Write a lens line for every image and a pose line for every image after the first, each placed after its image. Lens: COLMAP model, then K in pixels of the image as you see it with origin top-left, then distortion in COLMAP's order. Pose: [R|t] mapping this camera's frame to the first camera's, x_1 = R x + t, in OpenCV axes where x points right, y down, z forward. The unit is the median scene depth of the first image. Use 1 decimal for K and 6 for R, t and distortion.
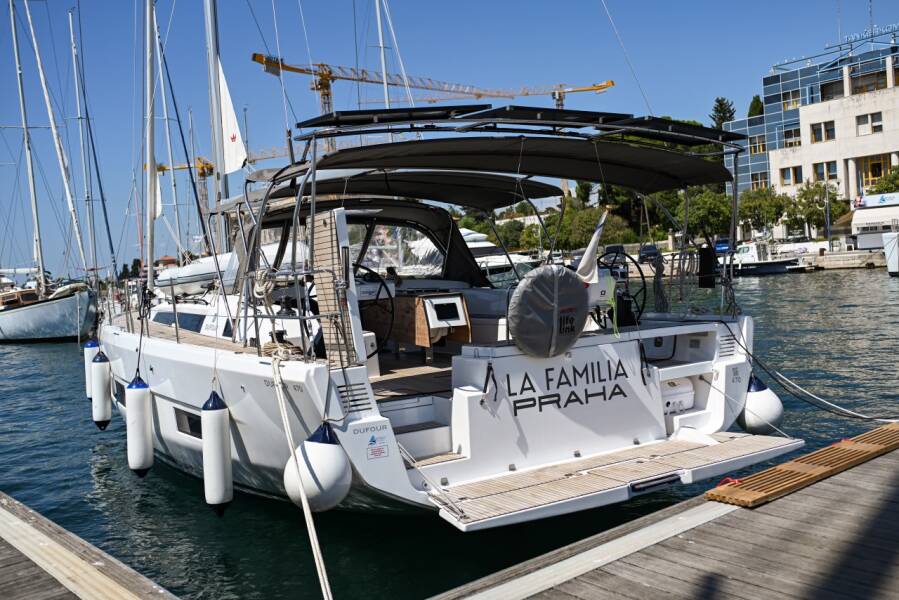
lens RADIAL K [[910.3, 0, 450.1], [0, 910.3, 300.0], [0, 0, 1]] dist [0.021189, 0.000000]
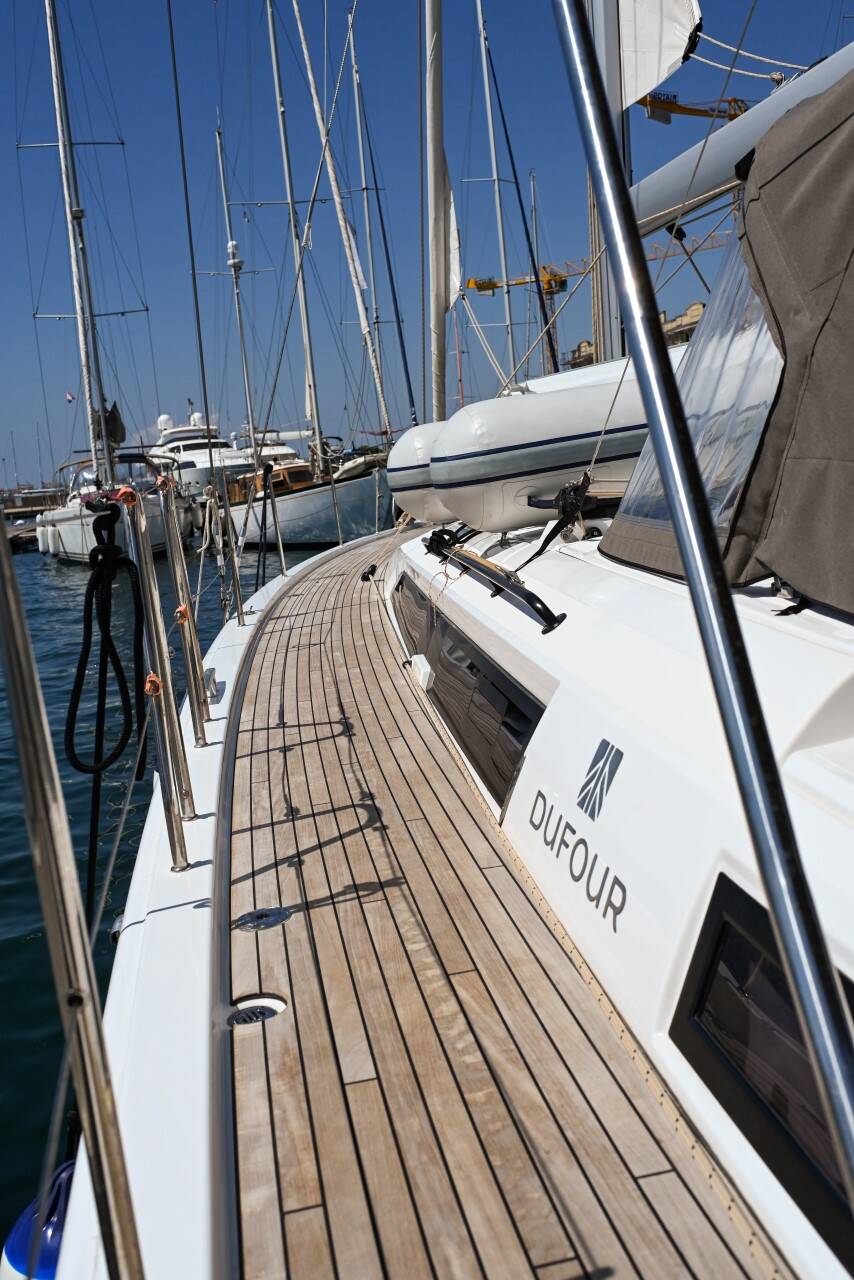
lens RADIAL K [[1296.1, 0, 425.0], [0, 1296.1, 639.5], [0, 0, 1]] dist [0.021189, 0.000000]
pose [[0.937802, 0.038922, -0.344982, -0.060464], [0.004002, 0.992418, 0.122845, -0.001491], [0.347147, -0.116585, 0.930536, 0.169566]]
